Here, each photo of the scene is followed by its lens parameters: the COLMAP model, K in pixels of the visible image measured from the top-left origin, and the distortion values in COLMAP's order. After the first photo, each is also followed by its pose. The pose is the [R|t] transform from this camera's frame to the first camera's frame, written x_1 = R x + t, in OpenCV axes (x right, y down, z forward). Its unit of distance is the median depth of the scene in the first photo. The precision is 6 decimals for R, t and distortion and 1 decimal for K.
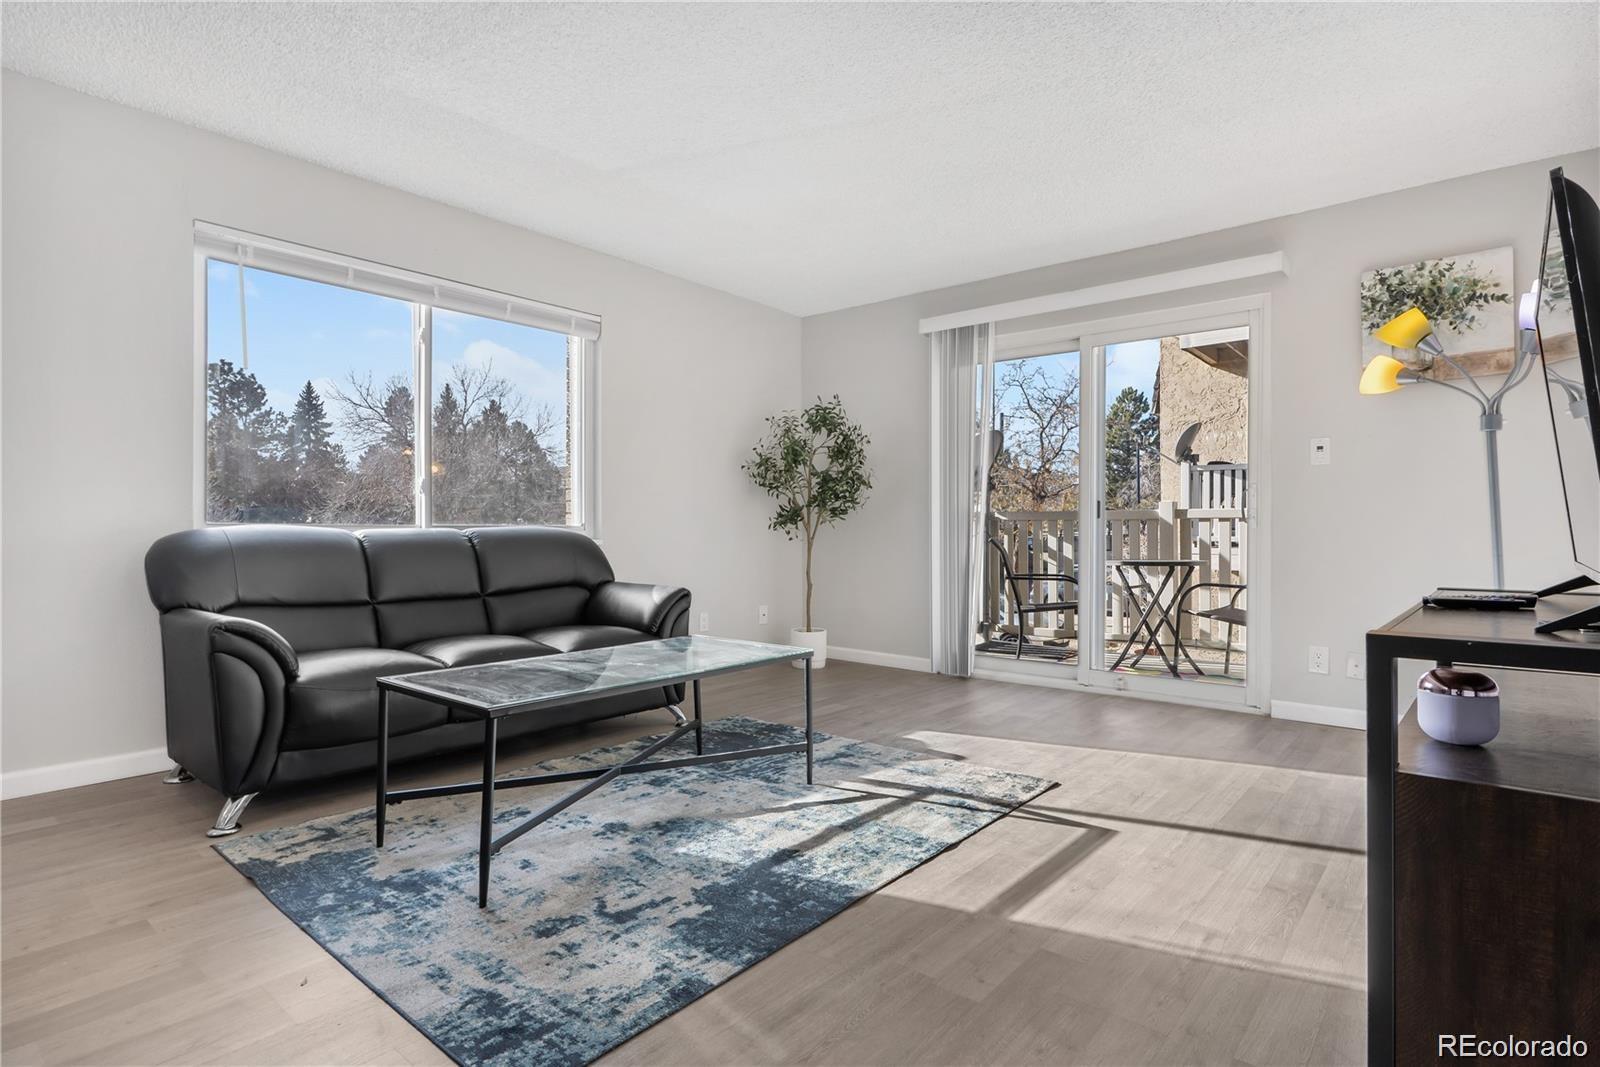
lens RADIAL K [[816.4, 0, 797.2], [0, 816.4, 528.0], [0, 0, 1]] dist [0.001521, -0.000052]
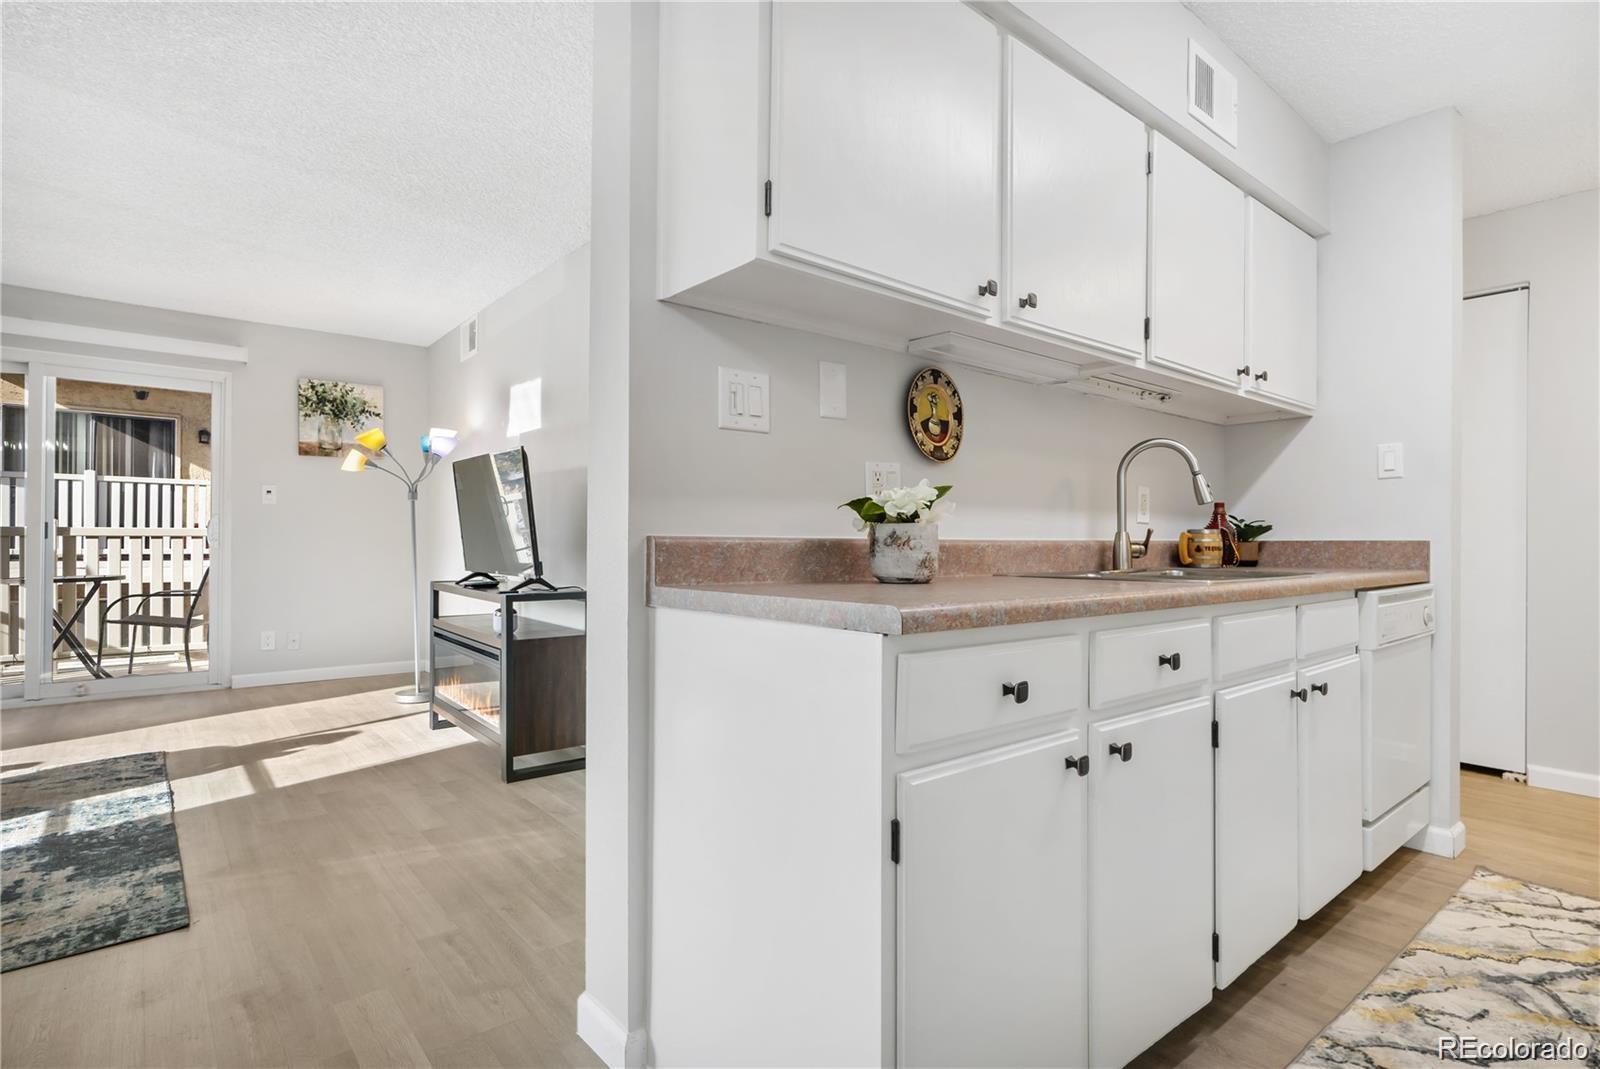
lens RADIAL K [[799.9, 0, 800.0], [0, 799.9, 534.5], [0, 0, 1]] dist [0.003525, 0.001643]
pose [[0.174538, 0.005004, 0.984638, -0.868945], [-0.005958, 0.999974, -0.004025, -0.035577], [-0.984632, -0.005164, 0.174564, -0.238827]]
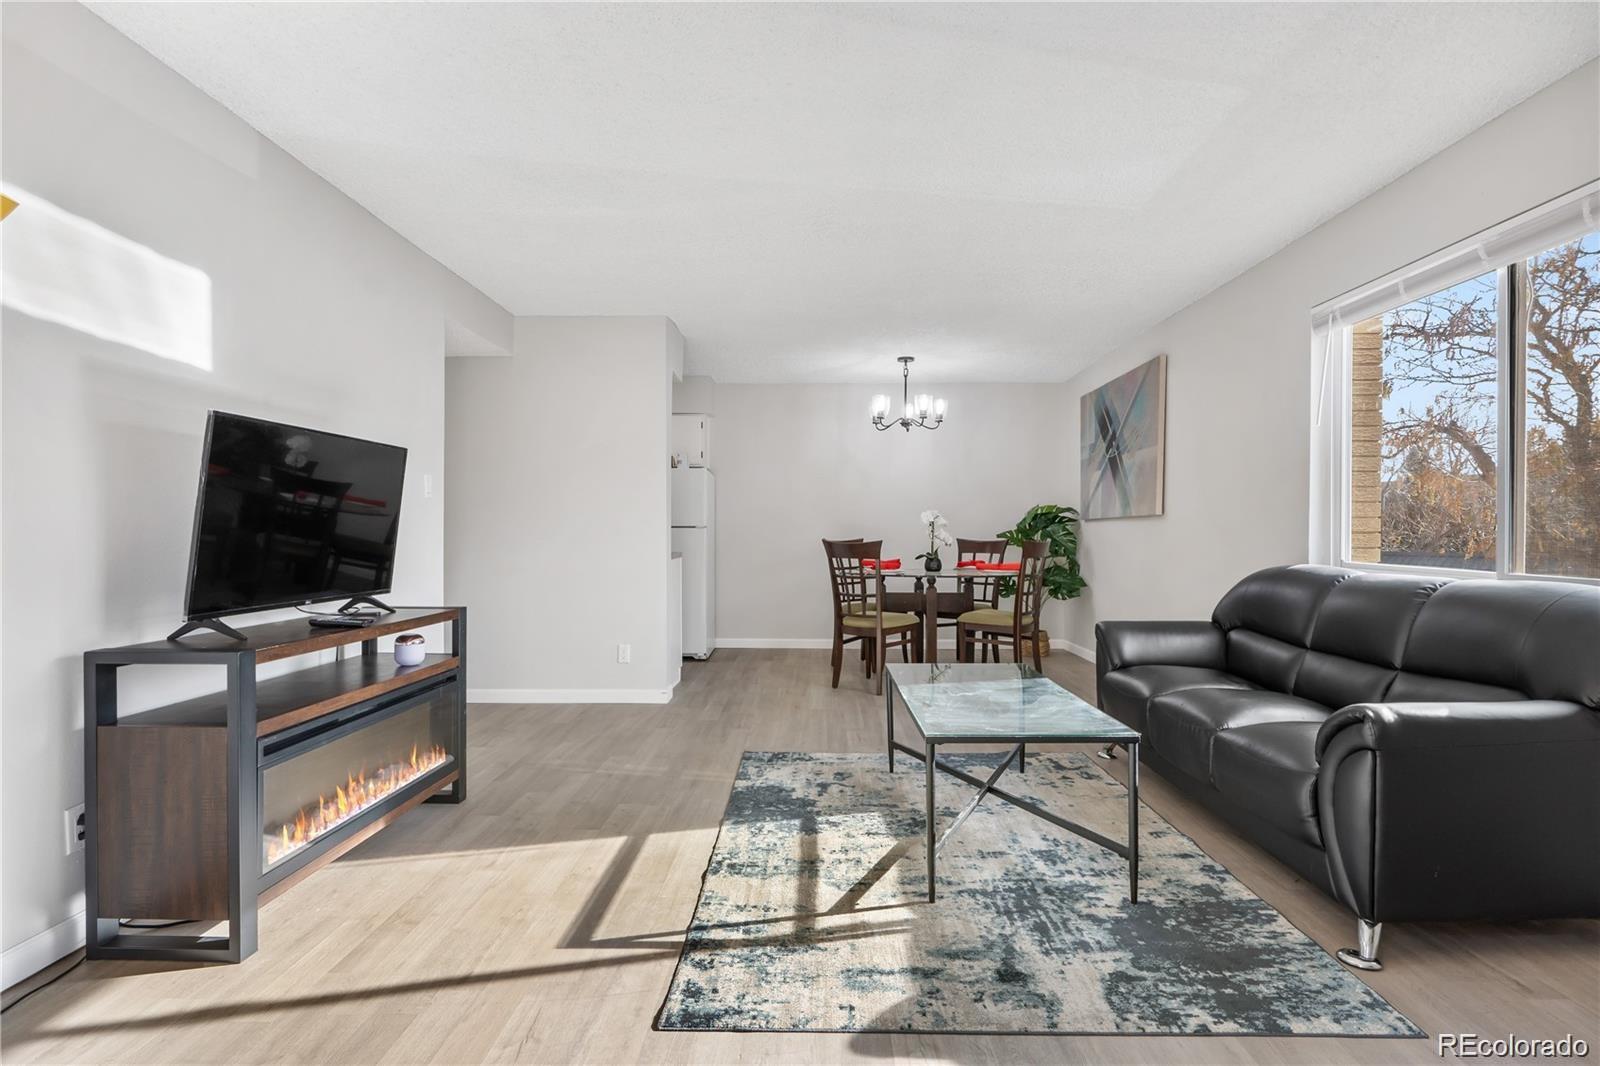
lens RADIAL K [[806.9, 0, 800.0], [0, 806.9, 533.0], [0, 0, 1]] dist [-0.032680, -0.000401]
pose [[-0.776394, -0.000395, -0.630247, 0.699981], [-0.001074, 0.999999, 0.000695, -0.055591], [0.630247, 0.001217, -0.776394, 1.752014]]
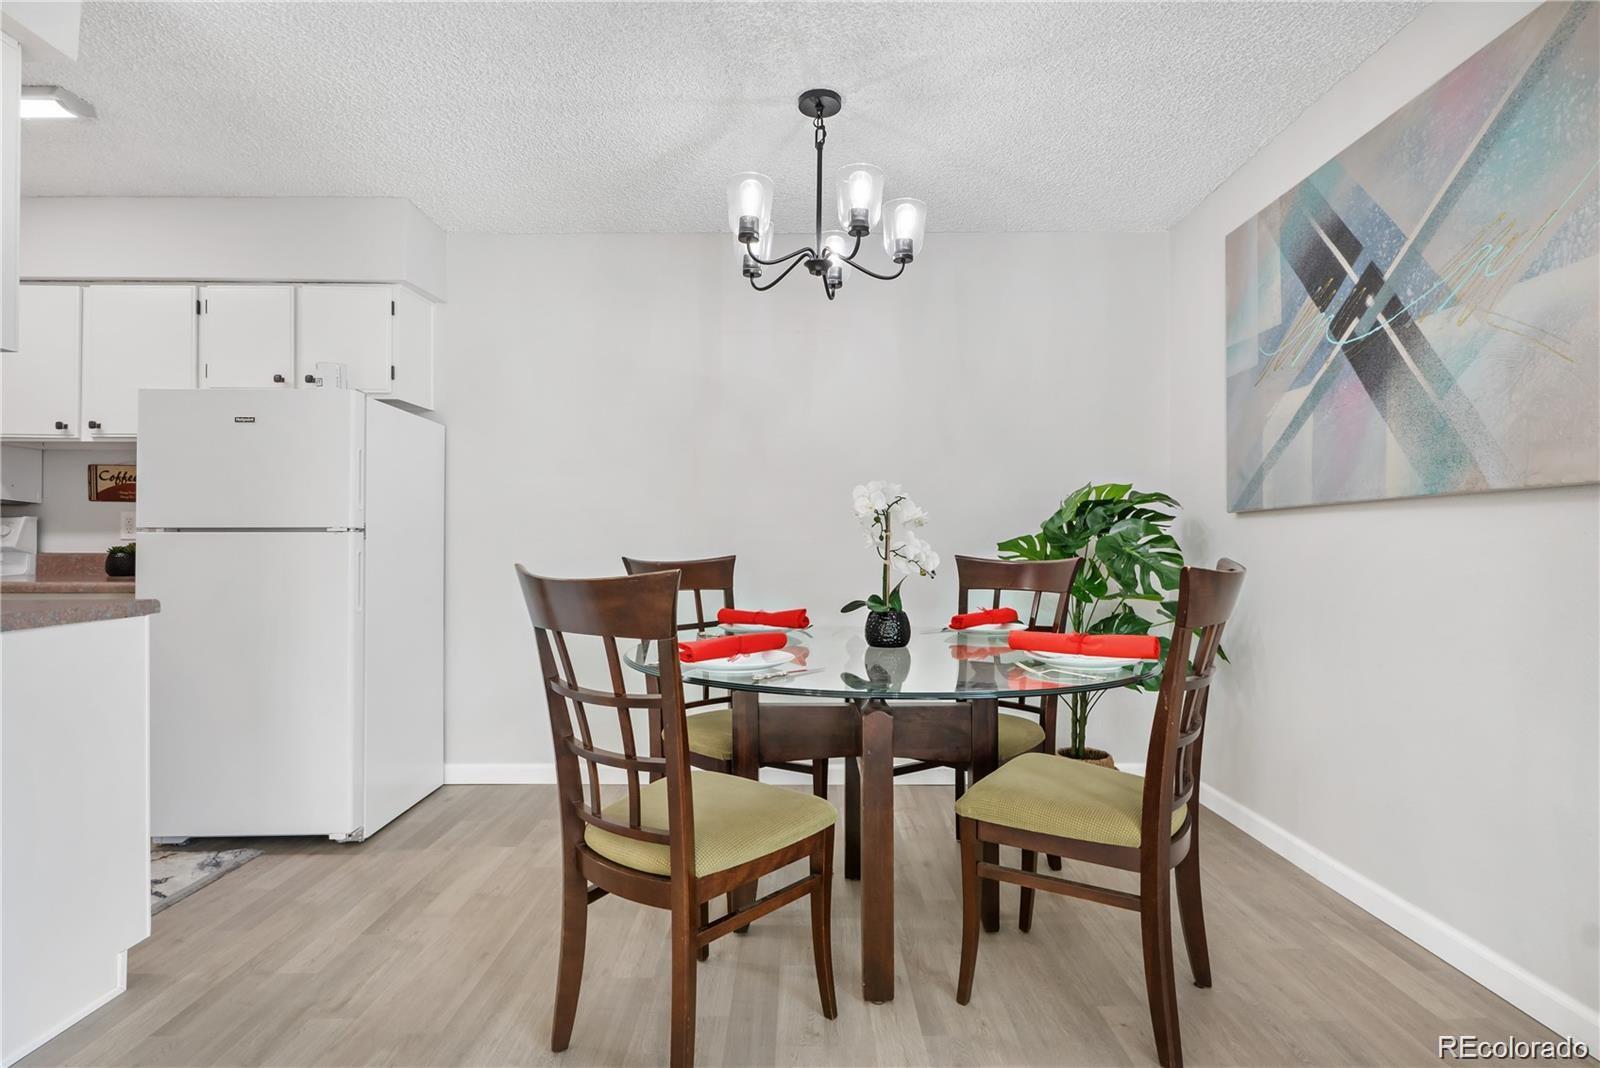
lens RADIAL K [[793.5, 0, 799.9], [0, 793.5, 533.0], [0, 0, 1]] dist [0.002548, -0.000554]
pose [[-0.763174, -0.004906, -0.646175, -0.444099], [0.001718, 0.999952, -0.009621, -0.056117], [0.646191, -0.008453, -0.763129, 0.774839]]
